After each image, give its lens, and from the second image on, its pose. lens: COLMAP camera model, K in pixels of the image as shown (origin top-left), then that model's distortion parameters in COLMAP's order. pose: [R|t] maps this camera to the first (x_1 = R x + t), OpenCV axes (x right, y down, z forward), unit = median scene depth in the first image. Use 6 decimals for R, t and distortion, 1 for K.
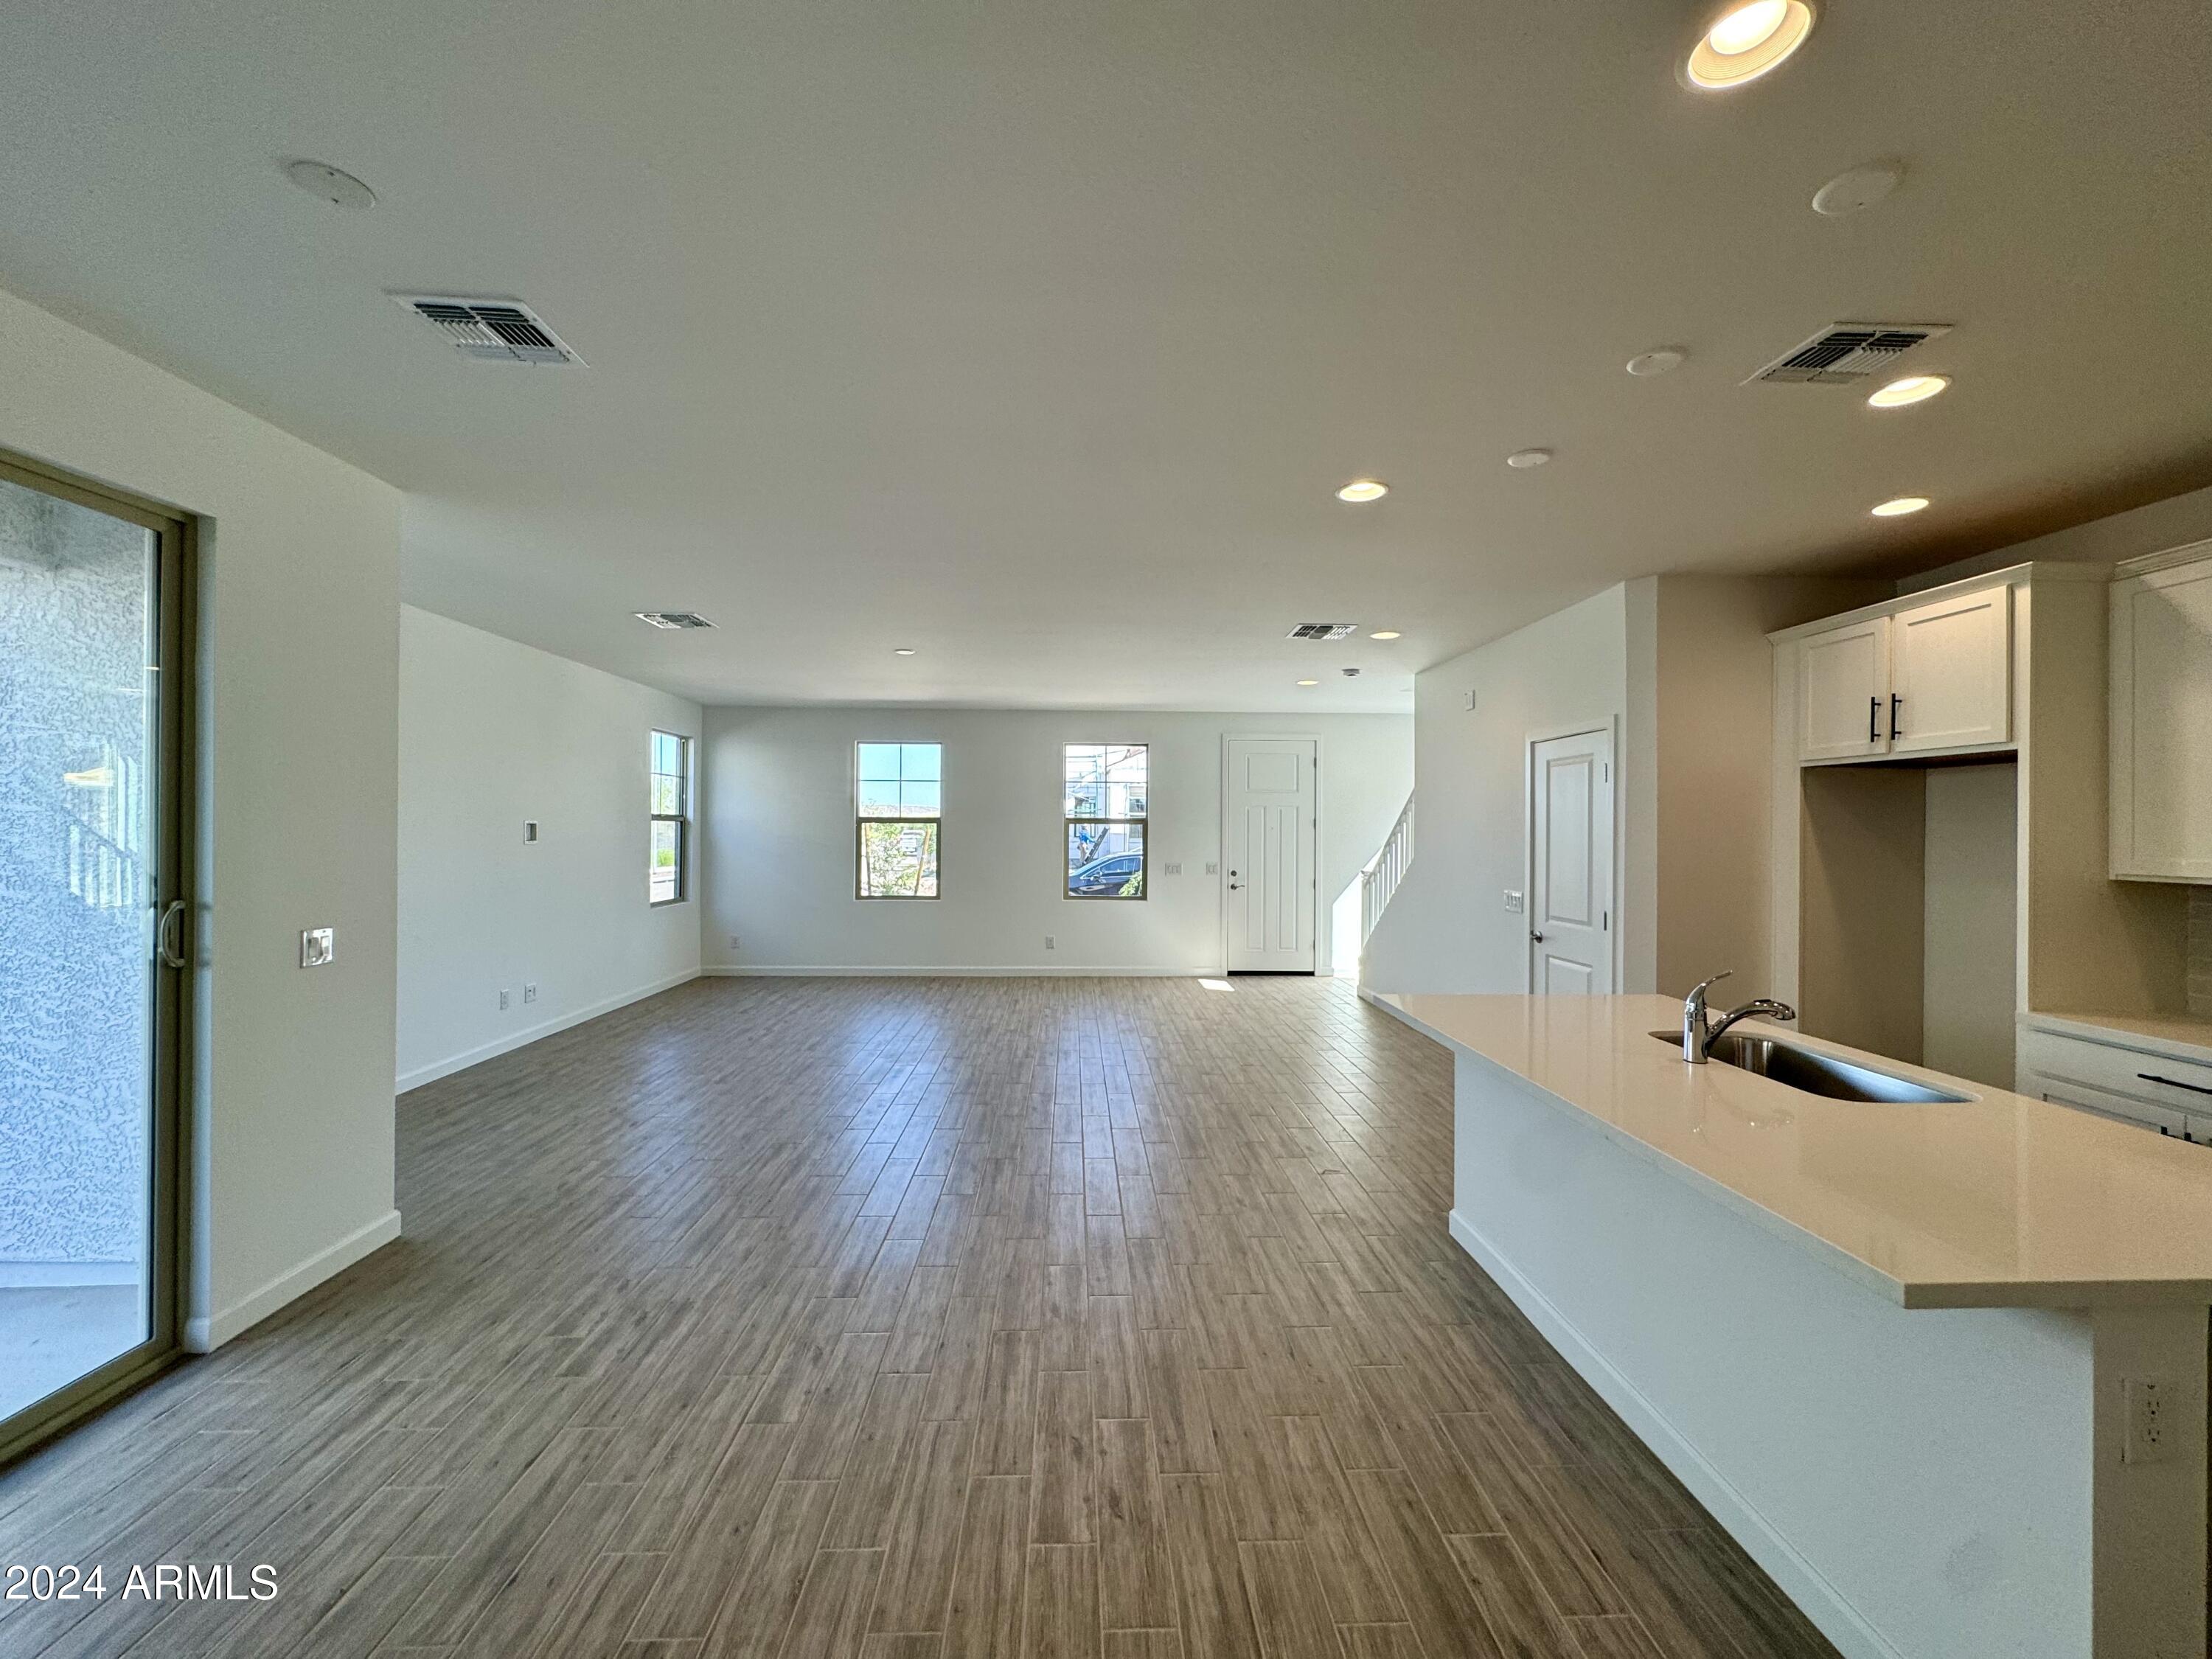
lens RADIAL K [[880.2, 0, 1106.0], [0, 880.2, 829.5], [0, 0, 1]] dist [-0.003623, 0.000034]
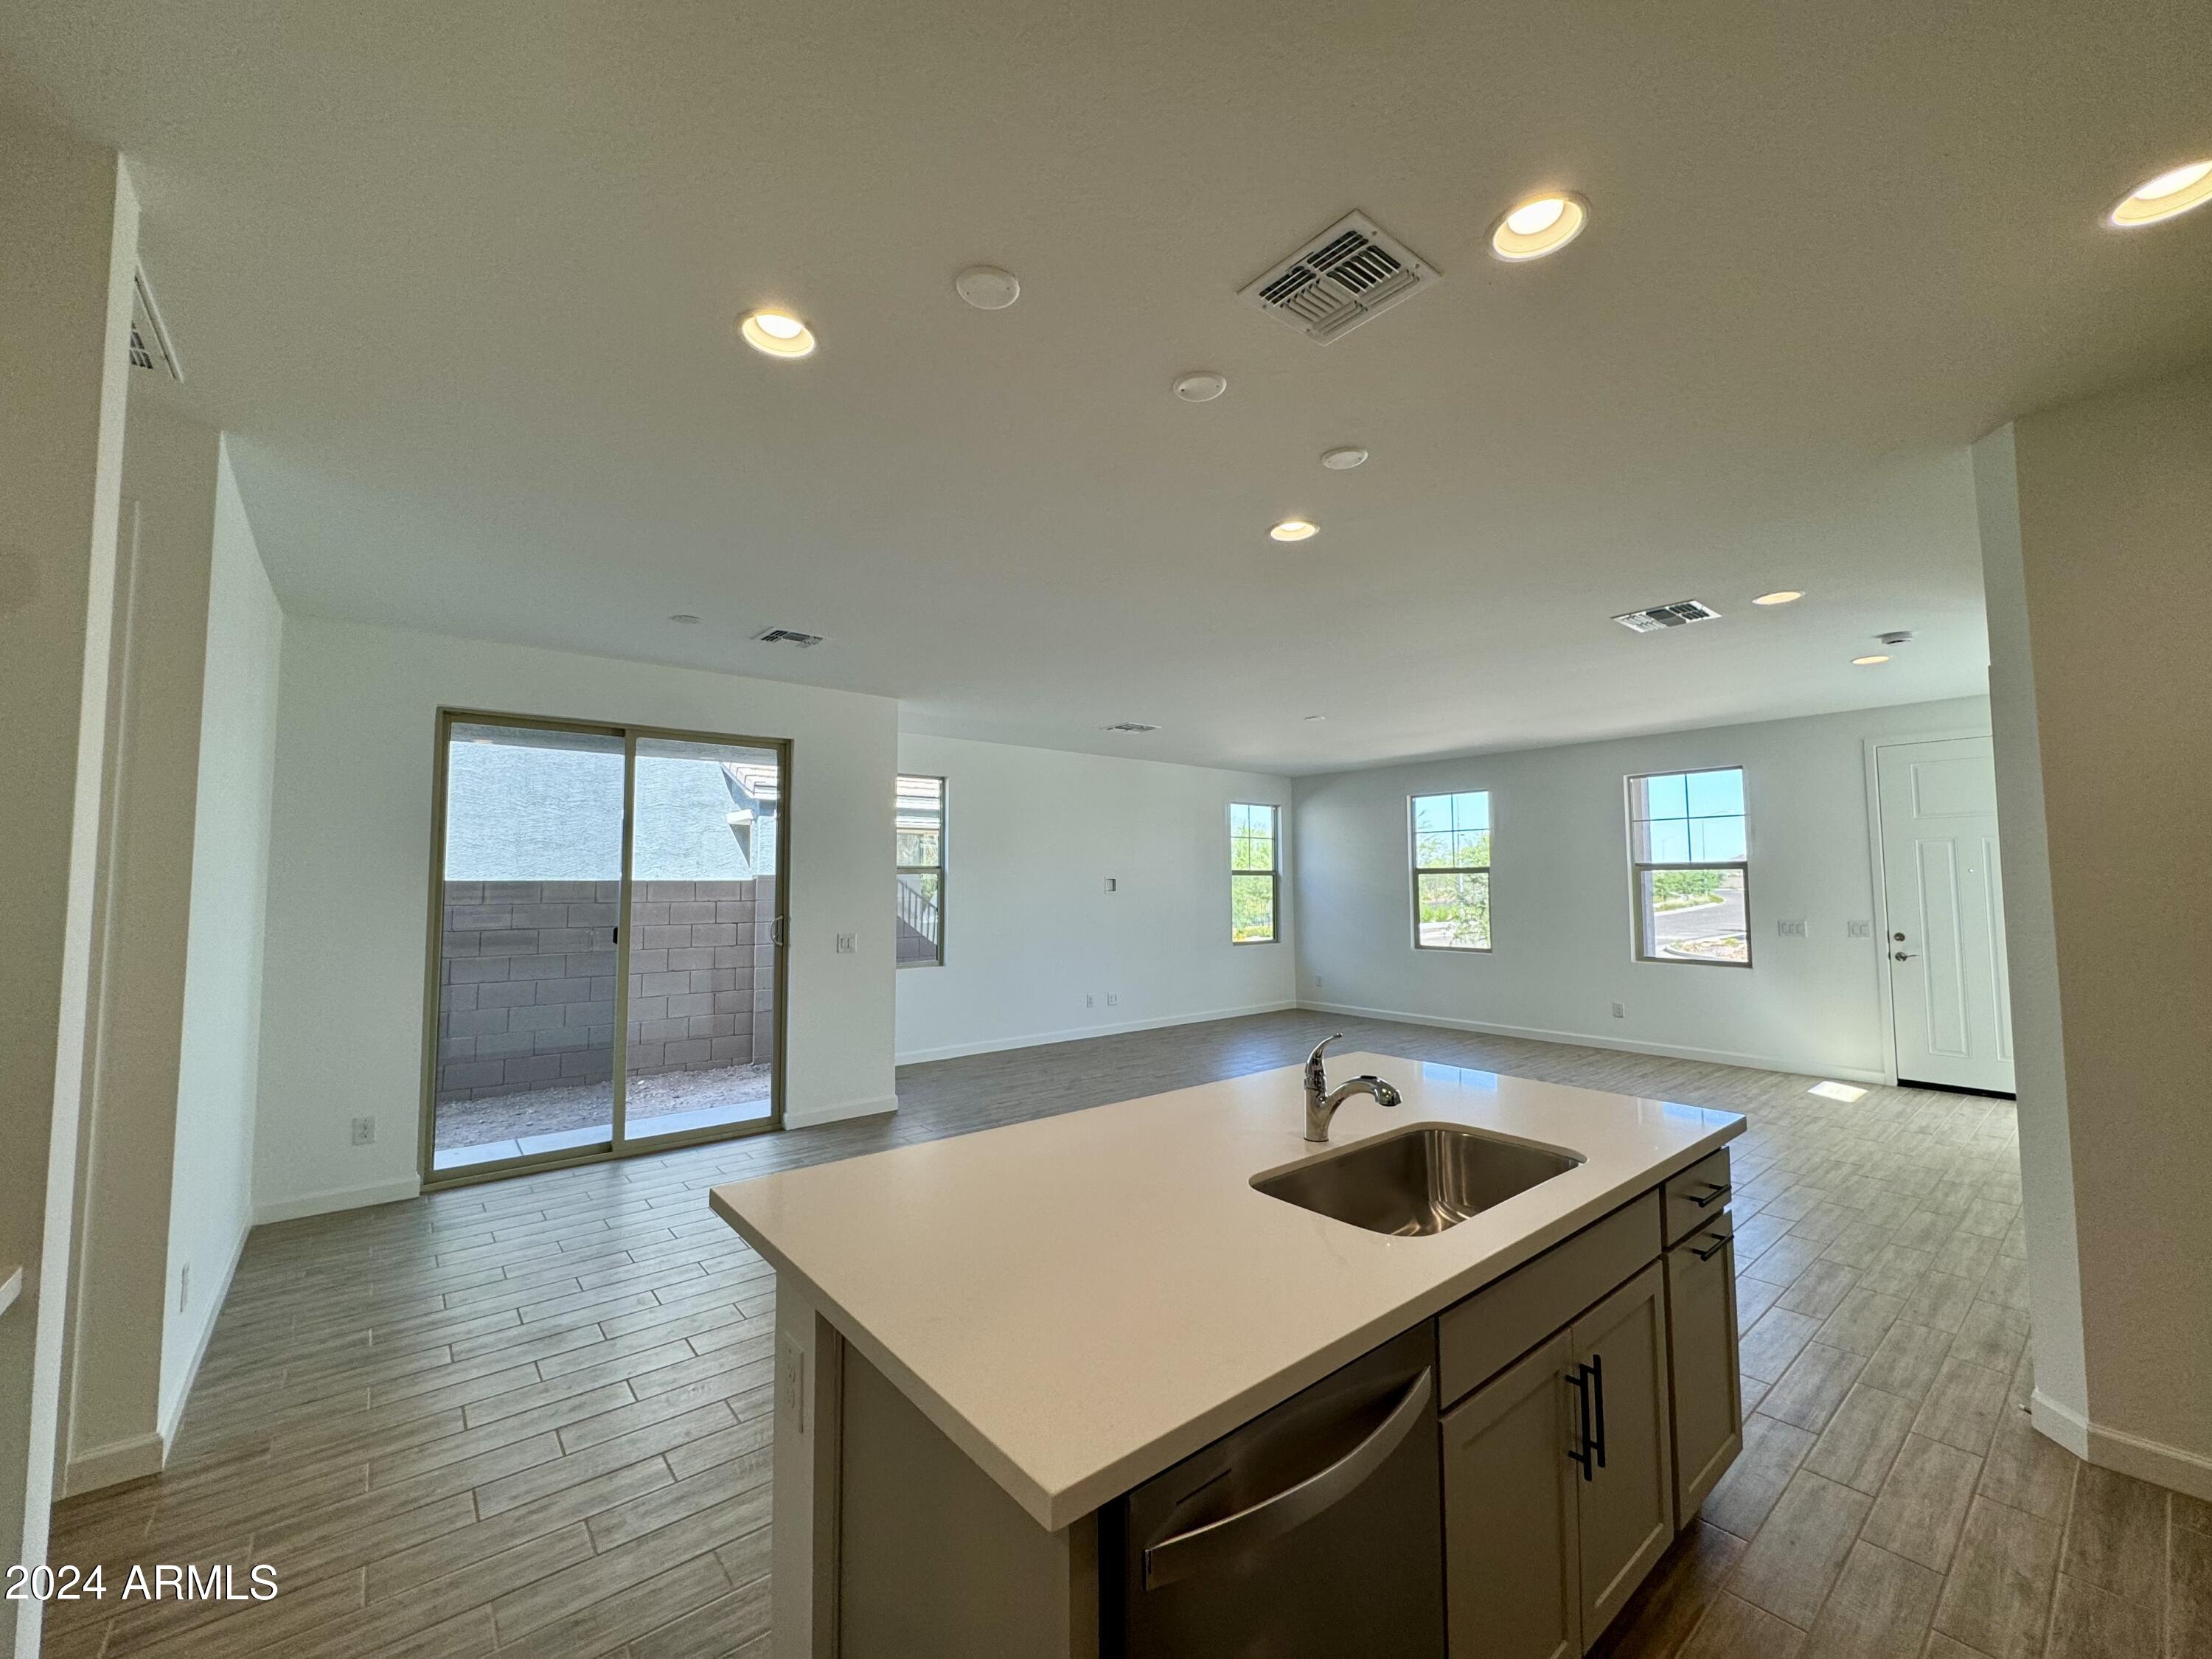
lens RADIAL K [[880.2, 0, 1106.0], [0, 880.2, 829.5], [0, 0, 1]] dist [-0.003623, 0.000034]
pose [[0.595394, -0.058844, -0.801276, 0.334357], [0.012775, 0.997882, -0.063790, 0.001840], [0.803332, 0.027744, 0.594885, 0.090058]]
